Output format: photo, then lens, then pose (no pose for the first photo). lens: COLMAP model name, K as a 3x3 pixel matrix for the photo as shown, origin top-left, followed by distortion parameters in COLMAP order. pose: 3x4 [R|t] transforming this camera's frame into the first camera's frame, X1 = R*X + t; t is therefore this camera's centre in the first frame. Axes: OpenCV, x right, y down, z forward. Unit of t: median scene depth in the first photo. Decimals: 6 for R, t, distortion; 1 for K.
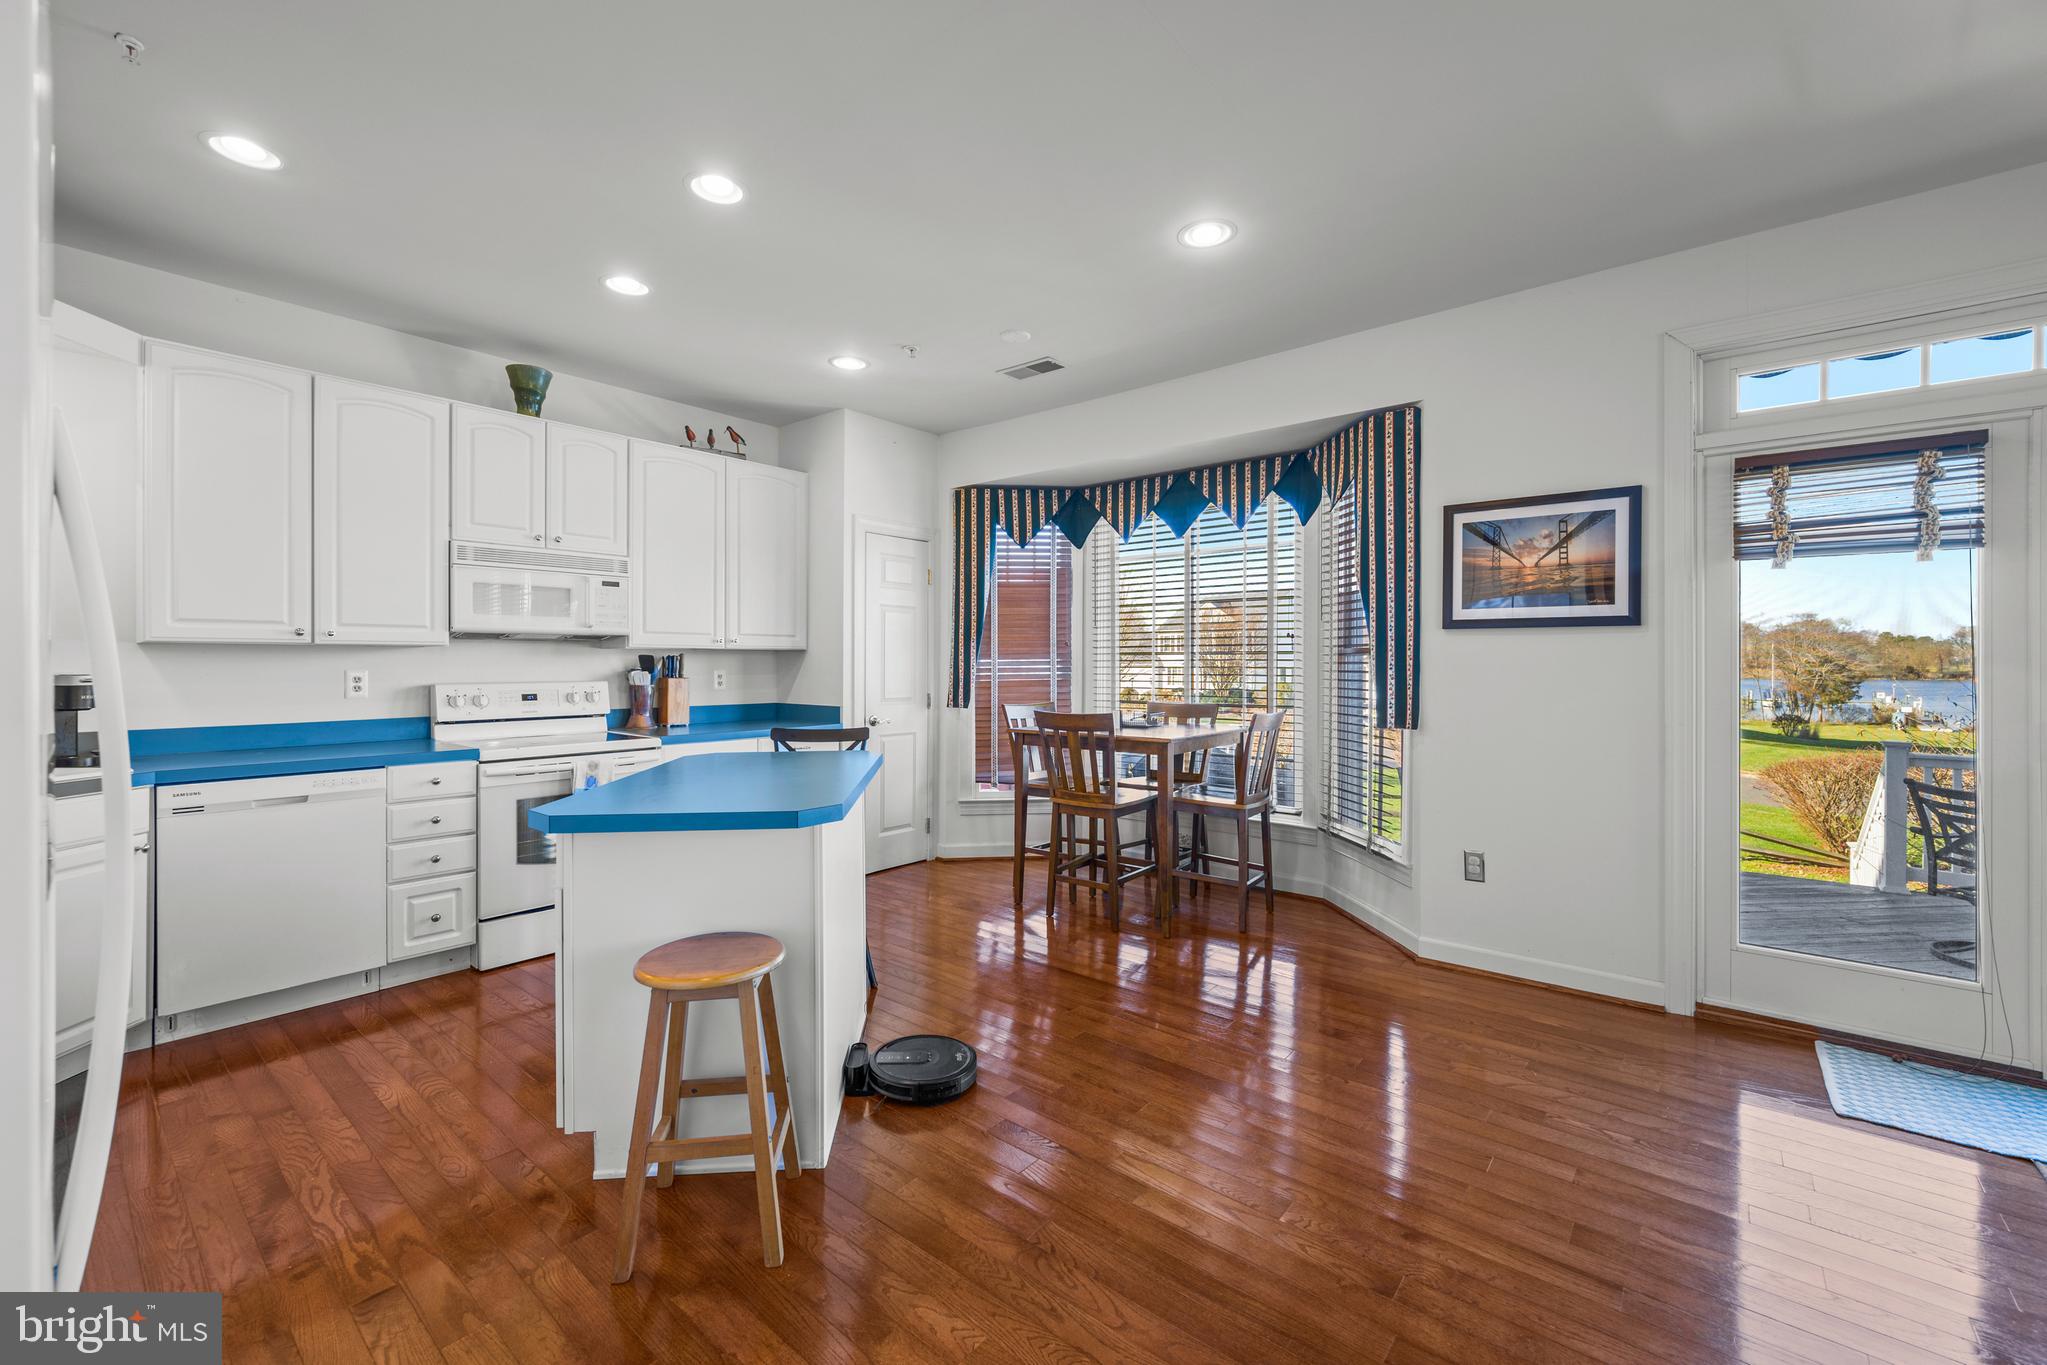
lens RADIAL K [[833.8, 0, 1023.6], [0, 833.8, 666.2], [0, 0, 1]] dist [0.000610, -0.001479]
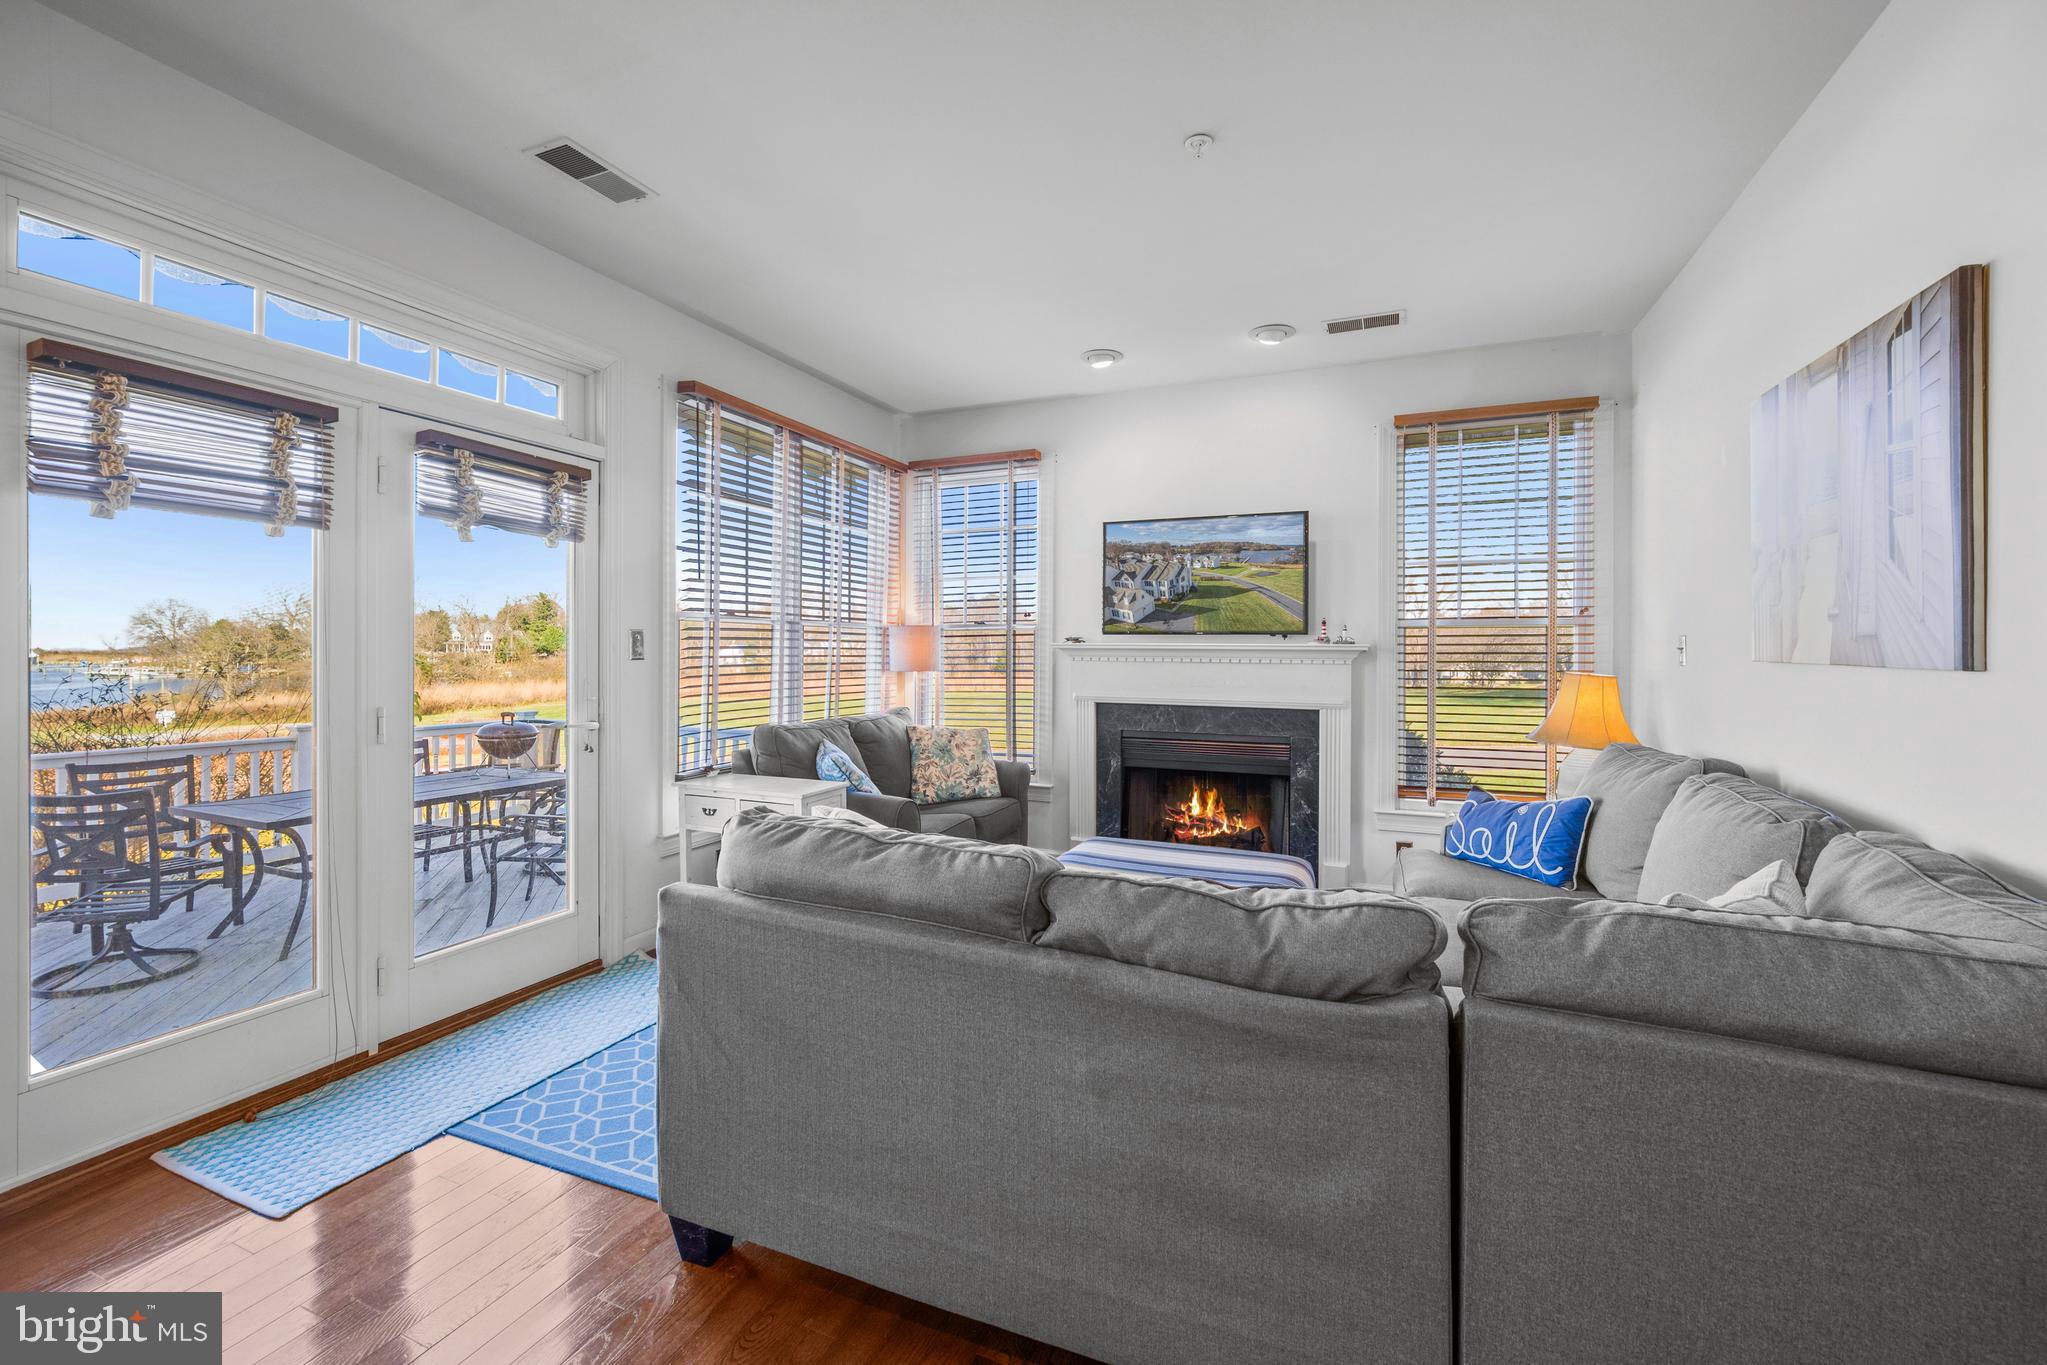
lens RADIAL K [[833.8, 0, 1022.4], [0, 833.8, 650.4], [0, 0, 1]] dist [0.000610, -0.001479]
pose [[-0.285879, 0.000178, 0.958266, 0.006544], [-0.000844, 1.000000, -0.000438, -0.003181], [-0.958265, -0.000934, -0.285879, 0.304418]]
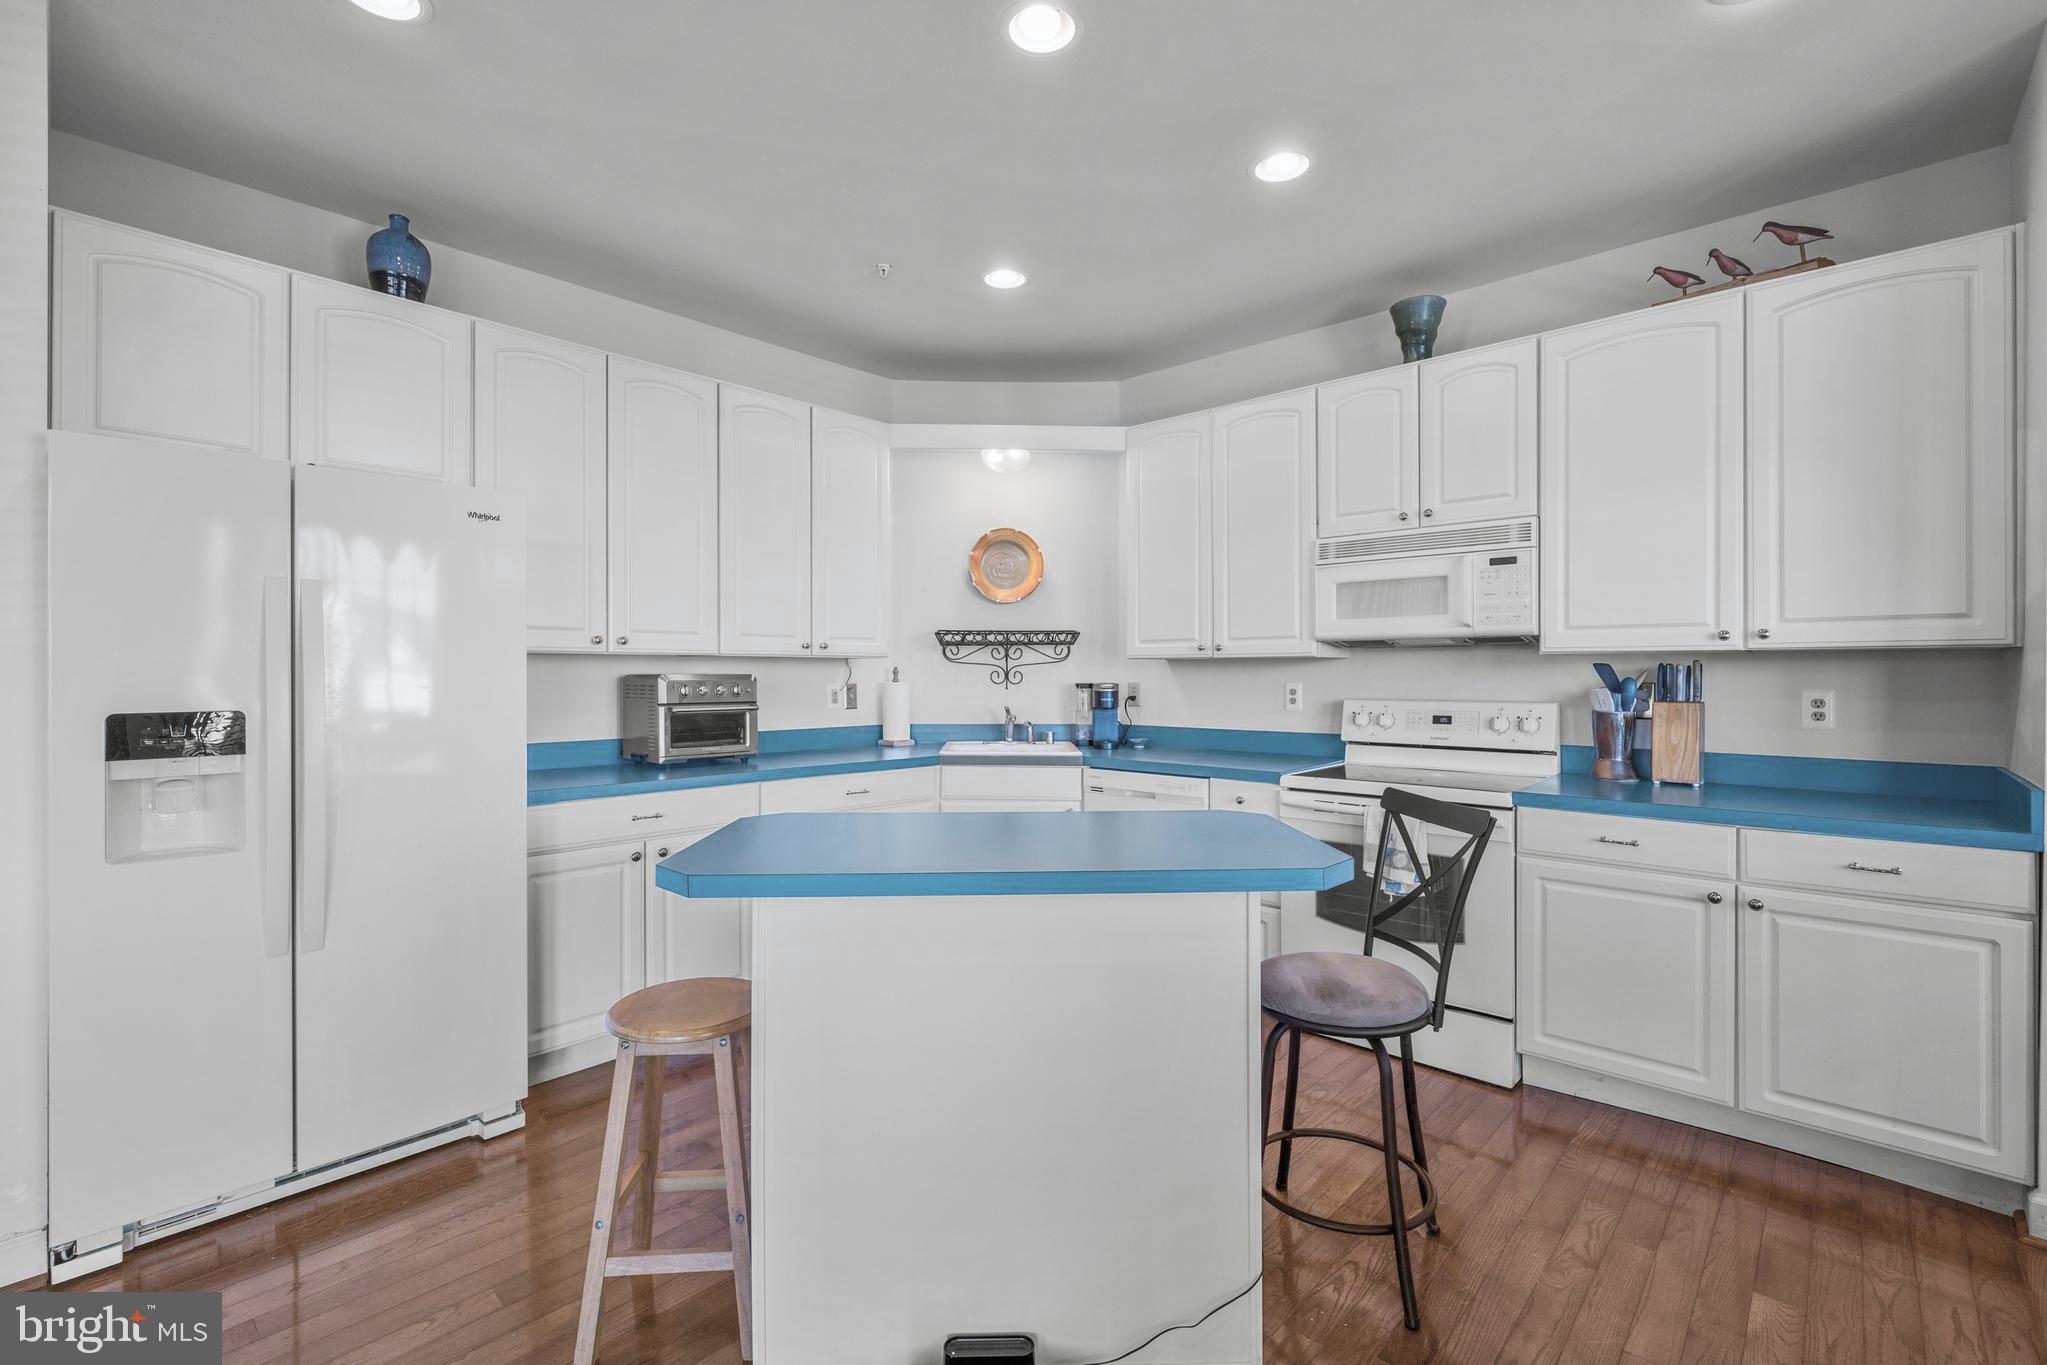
lens RADIAL K [[910.3, 0, 1015.9], [0, 910.3, 677.6], [0, 0, 1]] dist [-0.002994, 0.000485]
pose [[-0.059951, 0.006235, -0.998182, 0.269088], [-0.003455, 0.999973, 0.006454, -0.006315], [0.998195, 0.003836, -0.059928, 0.631967]]
